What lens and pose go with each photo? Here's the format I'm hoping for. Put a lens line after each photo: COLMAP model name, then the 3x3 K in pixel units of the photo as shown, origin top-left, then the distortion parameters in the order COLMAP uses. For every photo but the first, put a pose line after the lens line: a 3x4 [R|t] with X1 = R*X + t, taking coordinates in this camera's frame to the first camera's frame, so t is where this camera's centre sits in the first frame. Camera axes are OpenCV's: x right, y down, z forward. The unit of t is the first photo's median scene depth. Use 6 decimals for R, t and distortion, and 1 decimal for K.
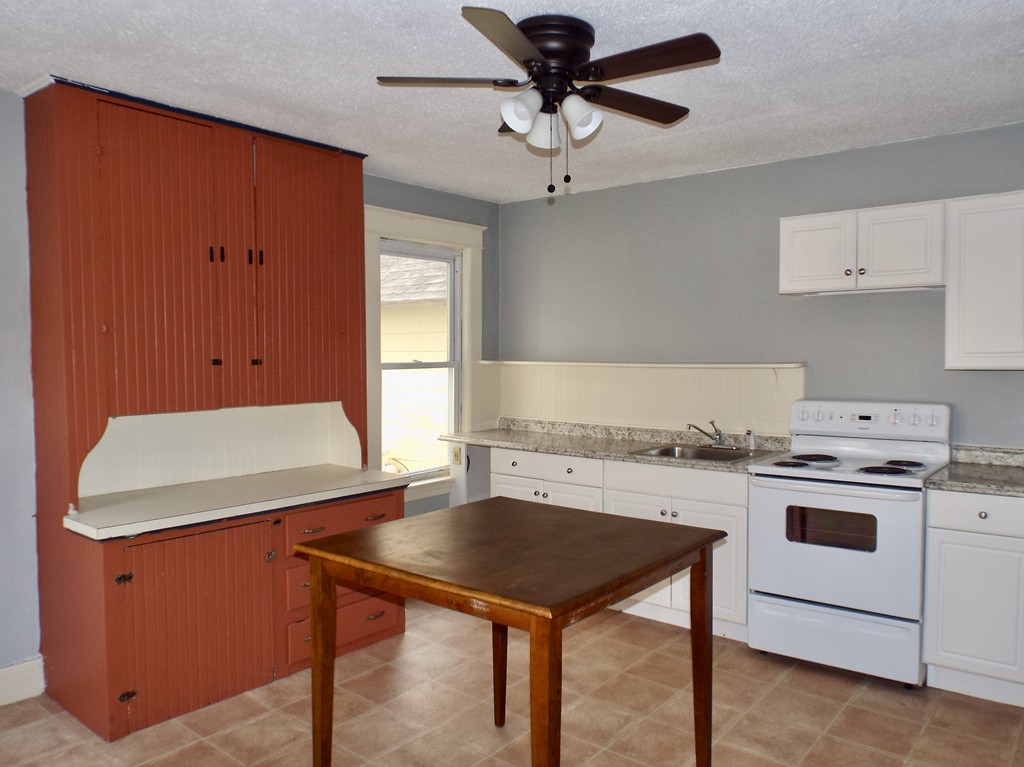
lens RADIAL K [[768.2, 0, 520.9], [0, 768.2, 384.5], [0, 0, 1]] dist [-0.004645, -0.031873]
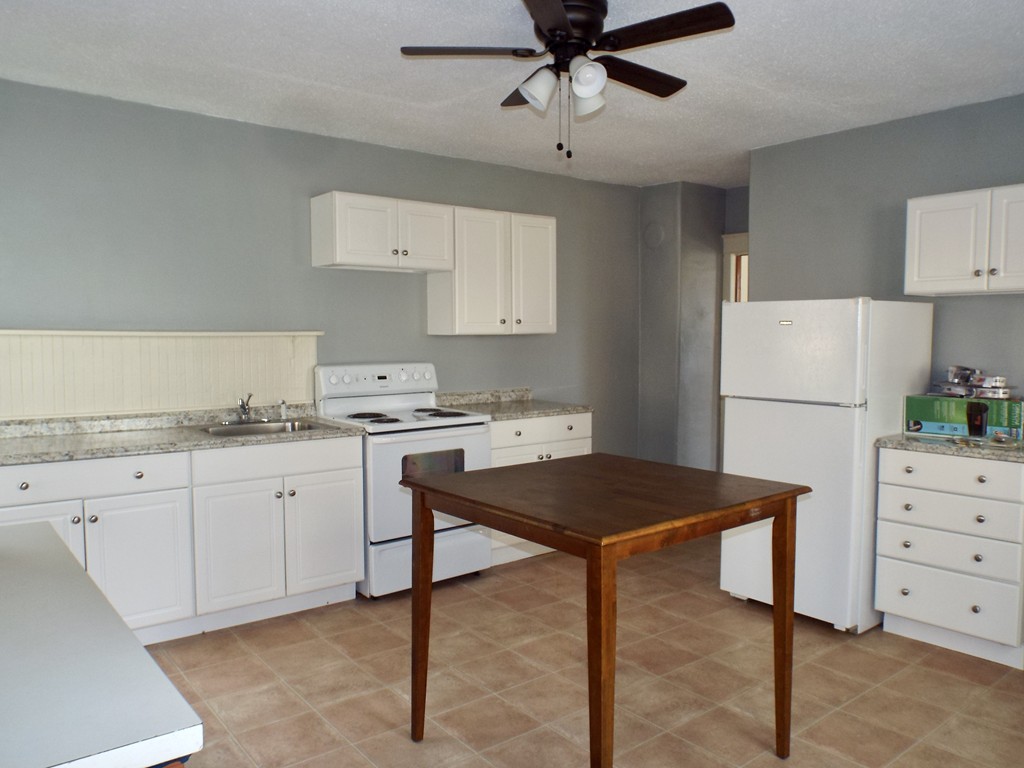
lens RADIAL K [[768.2, 0, 521.4], [0, 768.2, 384.4], [0, 0, 1]] dist [-0.004645, -0.031873]
pose [[0.199525, -0.057366, 0.978212, -0.699944], [0.037843, 0.997991, 0.050807, 0.002423], [-0.979162, 0.026881, 0.201295, 0.590372]]
